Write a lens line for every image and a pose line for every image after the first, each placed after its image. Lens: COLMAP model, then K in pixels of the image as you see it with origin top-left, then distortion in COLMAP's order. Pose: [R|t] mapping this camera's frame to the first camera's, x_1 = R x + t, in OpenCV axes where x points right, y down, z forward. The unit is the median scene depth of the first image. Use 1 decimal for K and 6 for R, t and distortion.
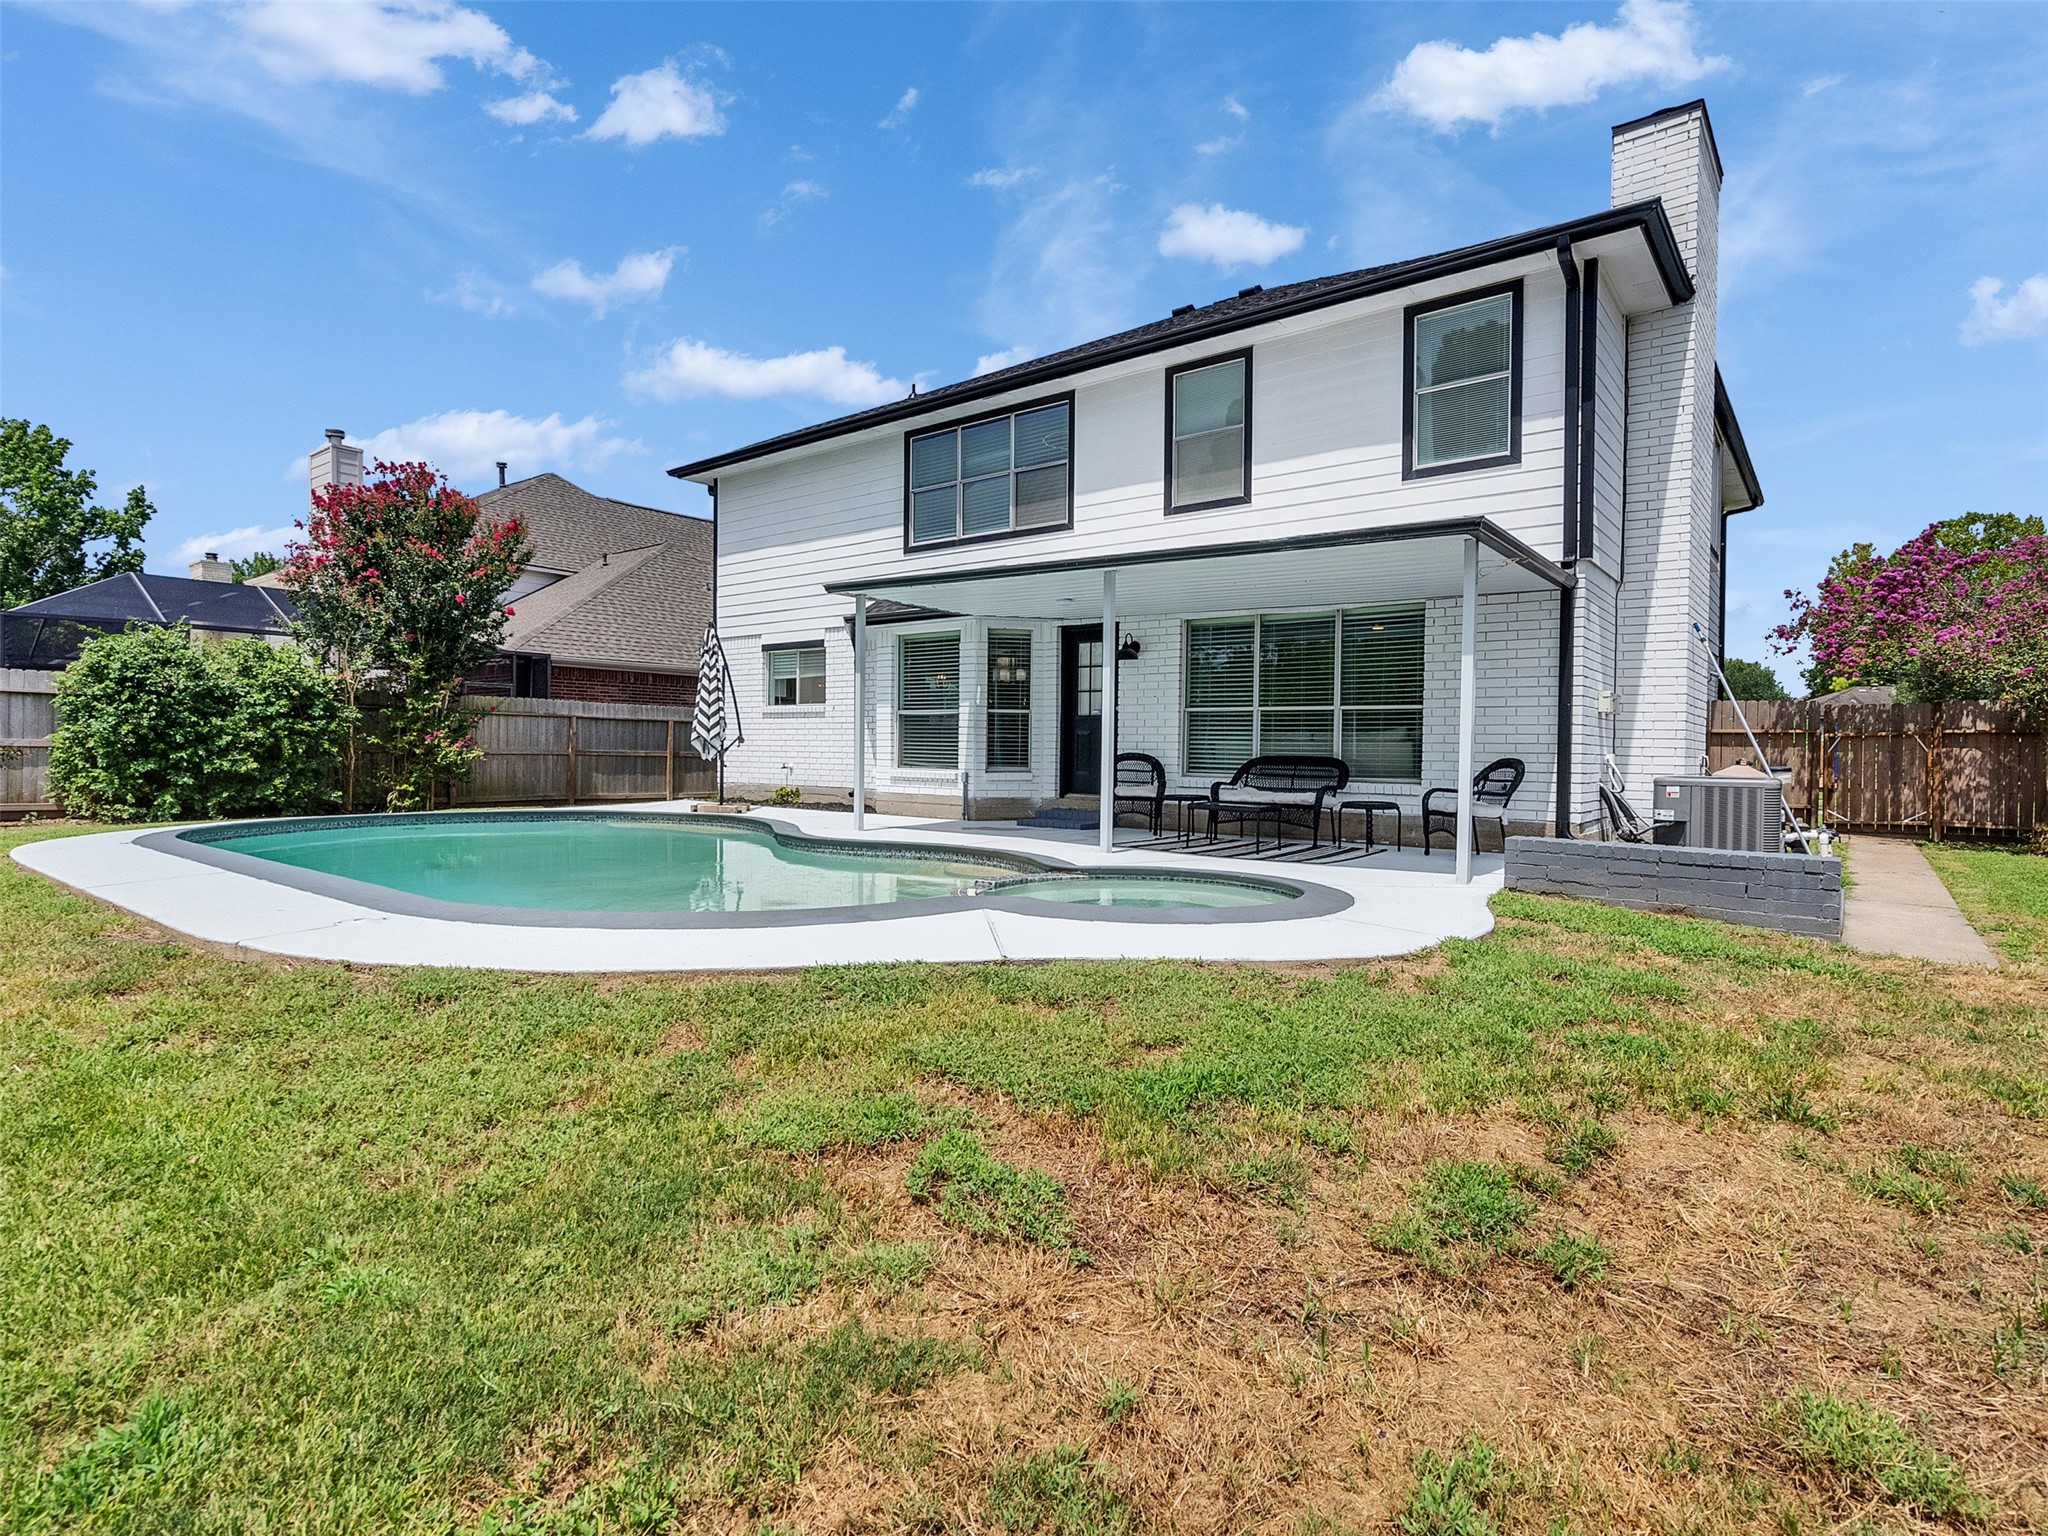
lens RADIAL K [[1060.7, 0, 973.8], [0, 1060.7, 757.7], [0, 0, 1]] dist [0.000019, -0.000255]
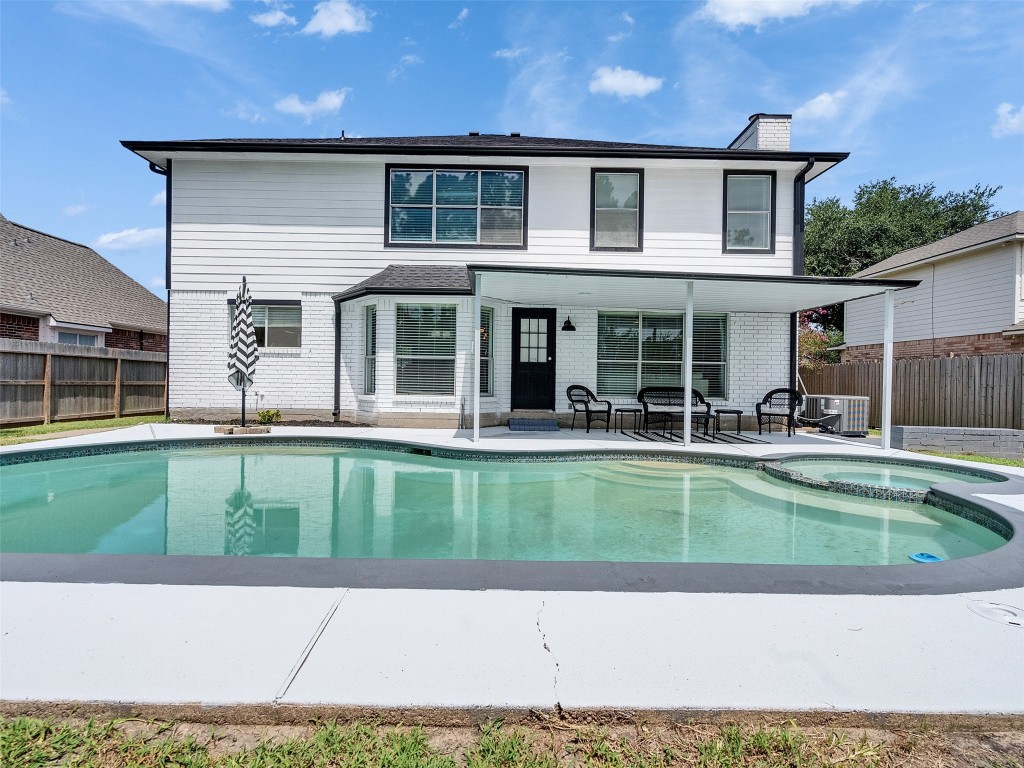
lens RADIAL K [[521.7, 0, 494.2], [0, 521.7, 380.9], [0, 0, 1]] dist [-0.004424, -0.000064]
pose [[0.763785, -0.001922, 0.645467, -0.463232], [-0.000303, 0.999994, 0.003337, -0.012818], [-0.645470, -0.002744, 0.763781, 0.401995]]
